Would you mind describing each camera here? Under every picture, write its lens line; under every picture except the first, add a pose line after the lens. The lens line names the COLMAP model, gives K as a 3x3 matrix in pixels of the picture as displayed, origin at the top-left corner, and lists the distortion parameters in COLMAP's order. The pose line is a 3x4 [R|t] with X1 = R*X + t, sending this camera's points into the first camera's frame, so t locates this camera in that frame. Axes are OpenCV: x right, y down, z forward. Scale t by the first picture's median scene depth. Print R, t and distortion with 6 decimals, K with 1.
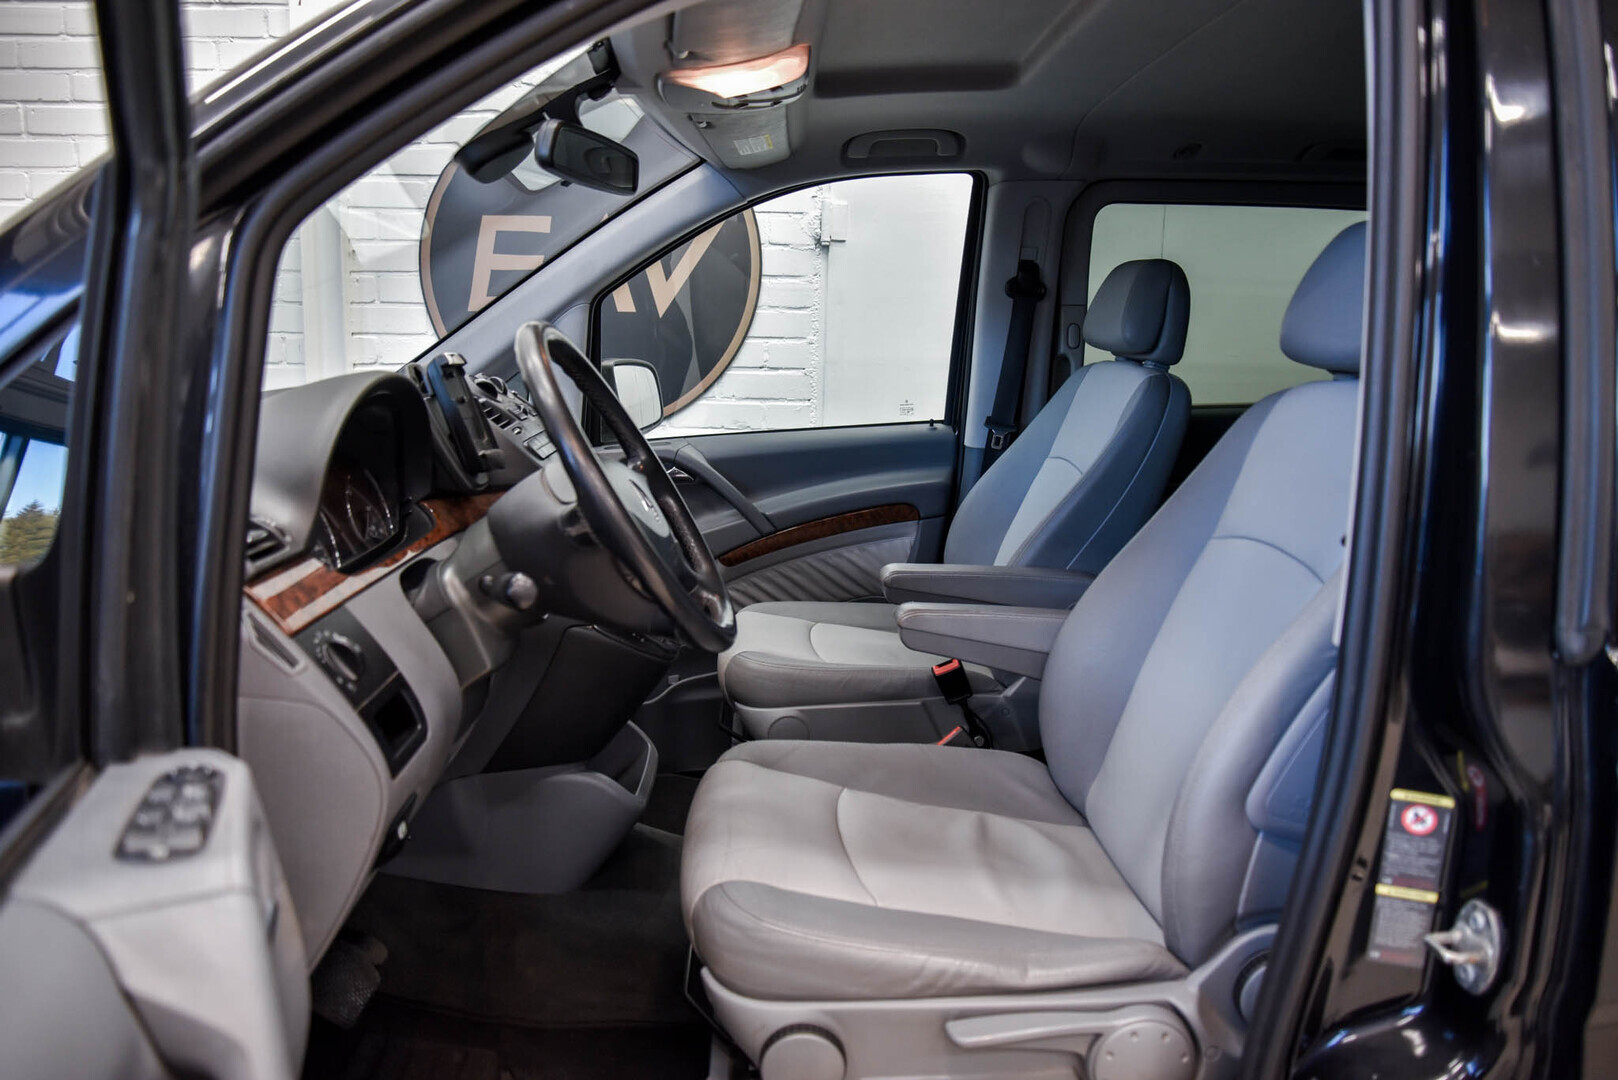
lens RADIAL K [[1165.9, 0, 809.0], [0, 1165.9, 540.0], [0, 0, 1]] dist [0.000893, -0.000583]
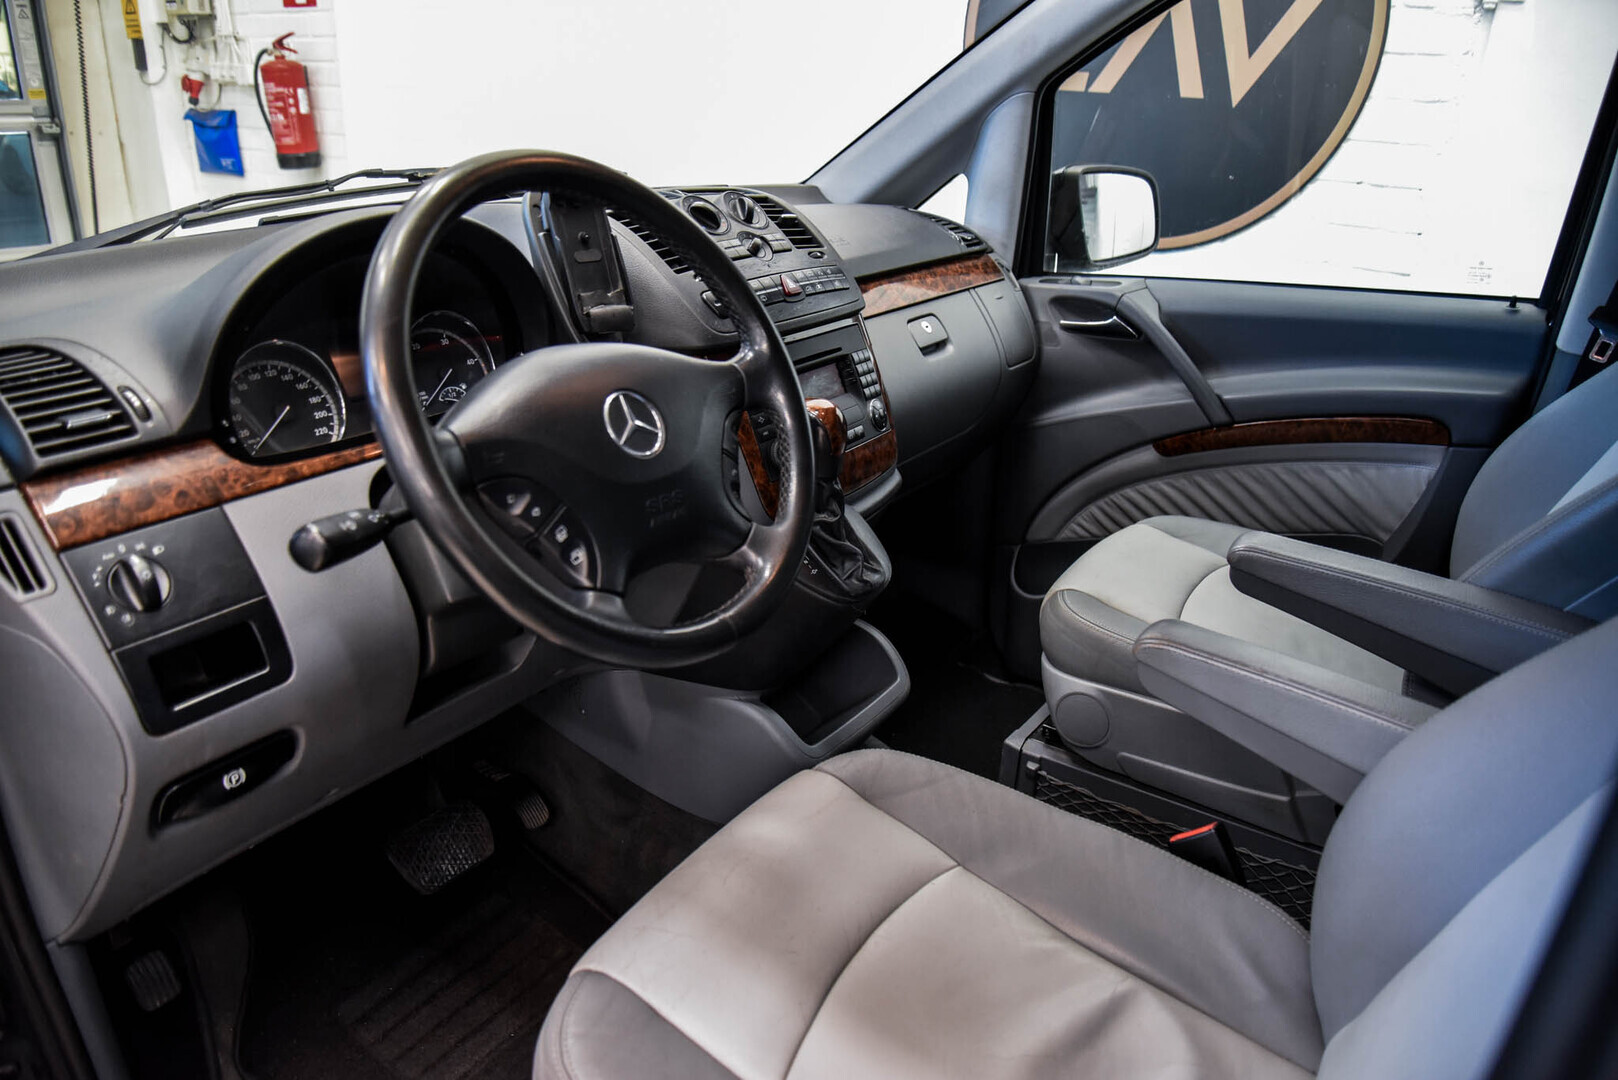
lens RADIAL K [[1113.0, 0, 808.7], [0, 1113.0, 567.8], [0, 0, 1]] dist [-0.045517, -0.002751]
pose [[0.791295, 0.255201, -0.555630, 0.171129], [-0.122428, 0.956459, 0.264947, -0.072132], [0.599052, -0.141627, 0.788085, 0.273578]]
